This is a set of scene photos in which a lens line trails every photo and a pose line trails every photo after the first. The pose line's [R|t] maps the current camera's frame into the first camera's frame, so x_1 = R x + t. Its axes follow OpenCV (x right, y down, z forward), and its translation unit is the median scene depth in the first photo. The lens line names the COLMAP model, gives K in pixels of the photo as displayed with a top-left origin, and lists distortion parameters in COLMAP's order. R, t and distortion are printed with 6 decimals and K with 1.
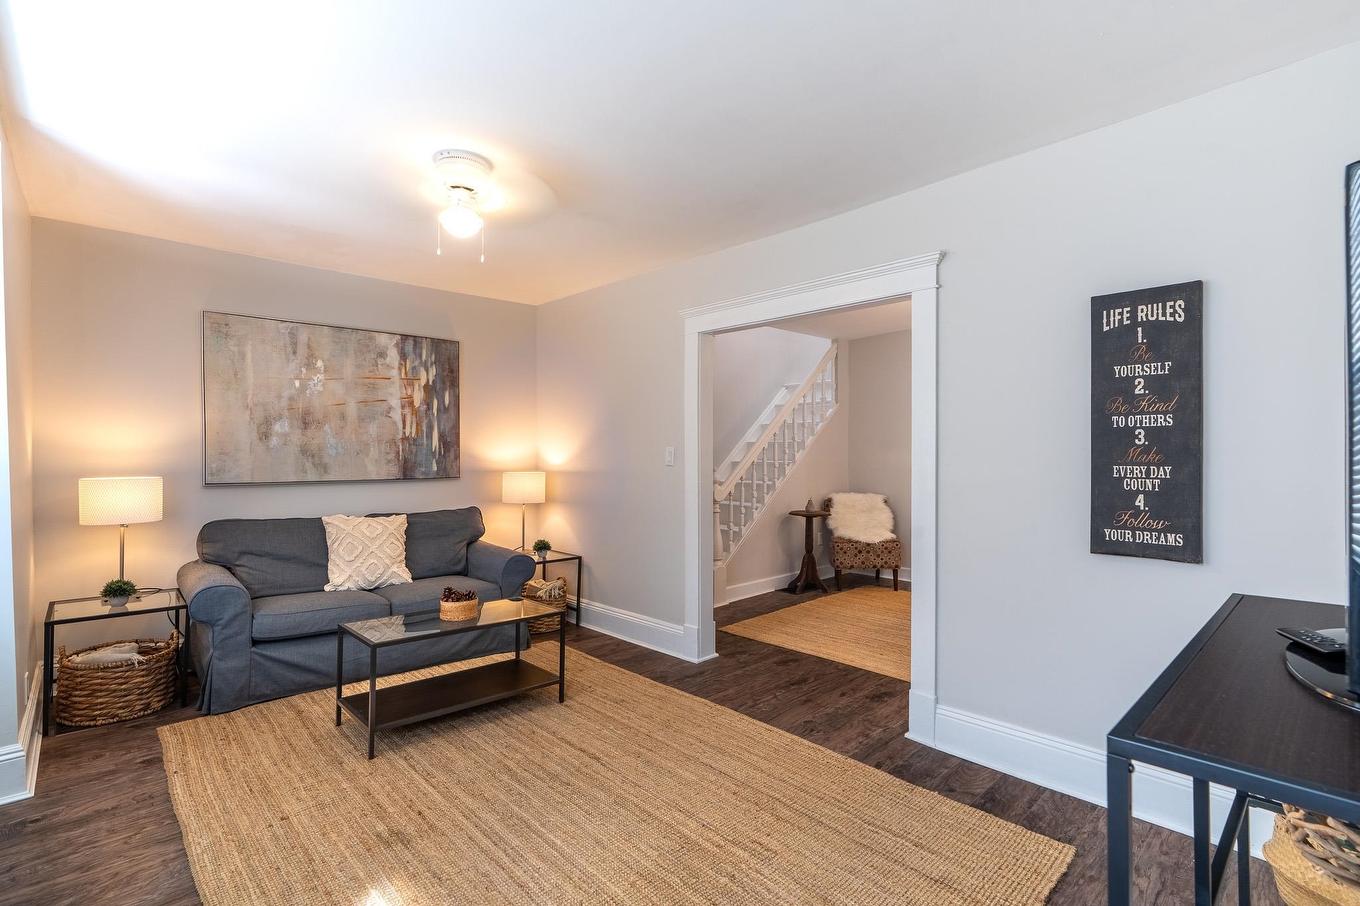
lens RADIAL K [[628.3, 0, 681.6], [0, 628.3, 451.5], [0, 0, 1]] dist [0.002634, 0.001760]
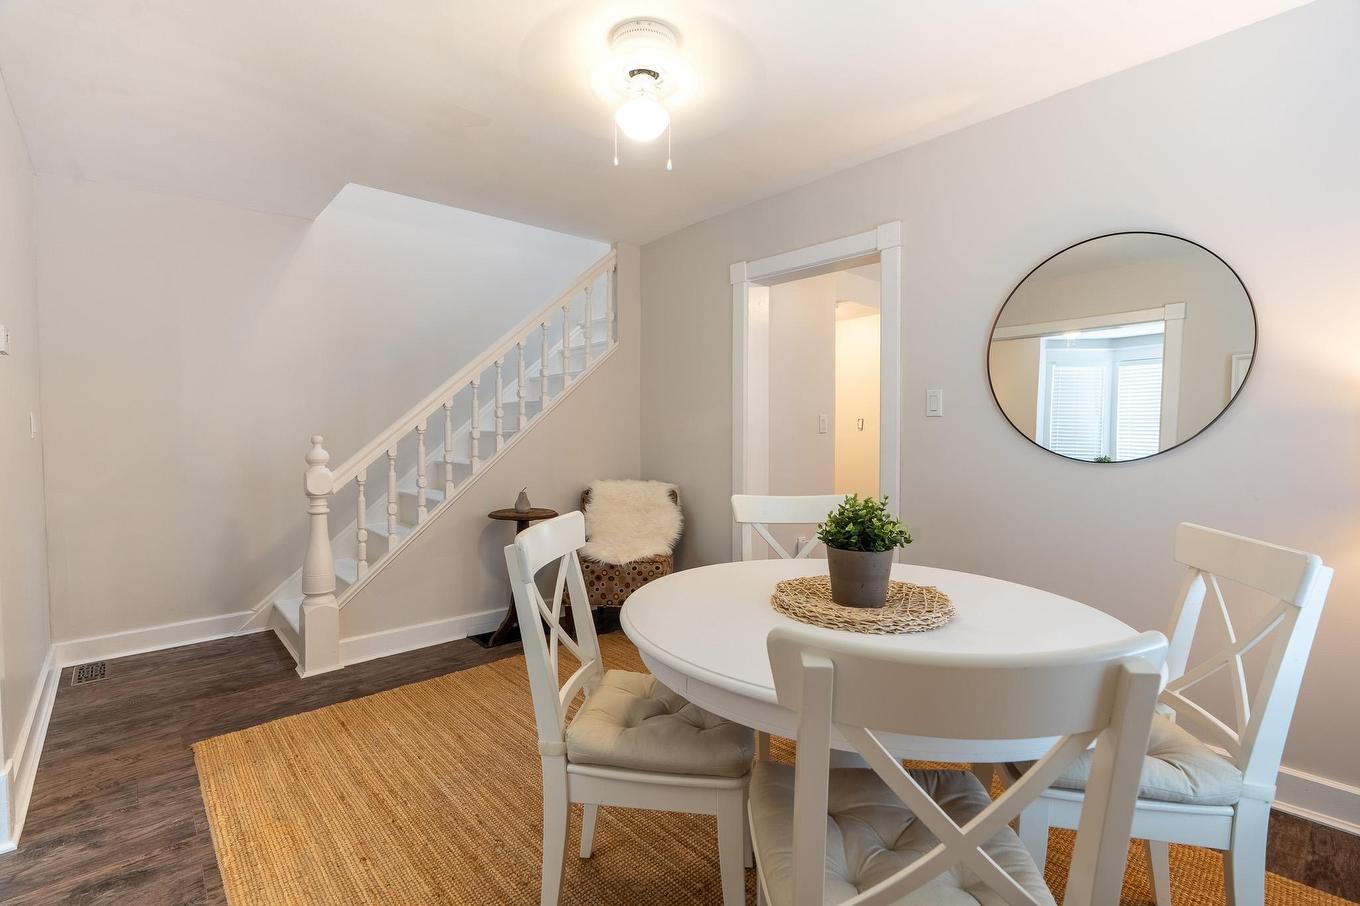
lens RADIAL K [[628.3, 0, 681.6], [0, 628.3, 451.5], [0, 0, 1]] dist [0.002634, 0.001760]
pose [[0.999687, 0.003733, -0.024741, 0.474114], [-0.003109, 0.999677, 0.025205, 0.028330], [0.024827, -0.025120, 0.999376, 0.504396]]
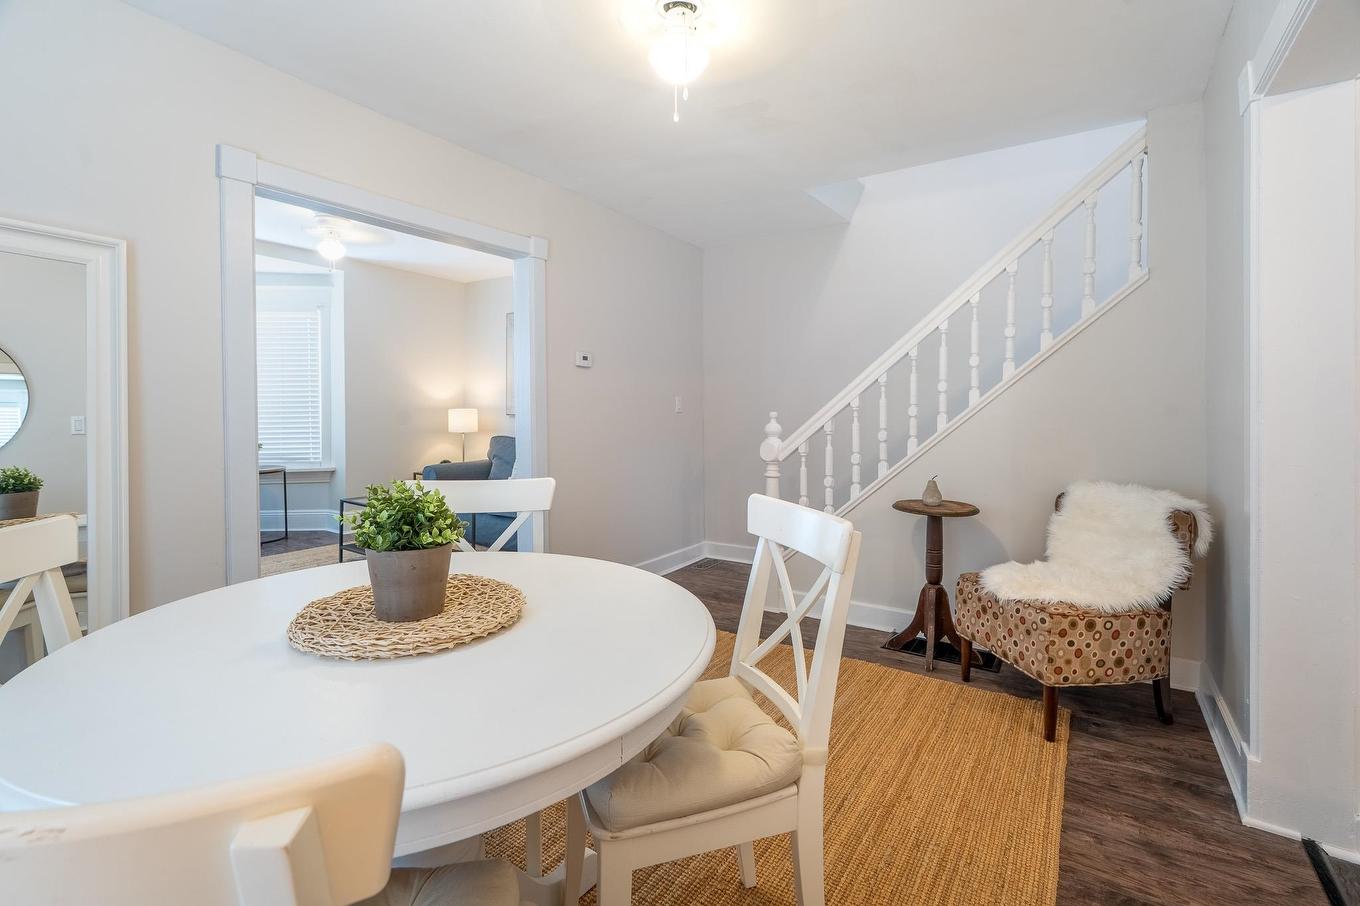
lens RADIAL K [[638.3, 0, 675.1], [0, 638.3, 420.4], [0, 0, 1]] dist [0.001122, 0.000386]
pose [[0.239326, 0.022870, -0.970670, 0.830815], [-0.007641, 0.999736, 0.021671, 0.024069], [0.970909, 0.002231, 0.239438, 0.856285]]
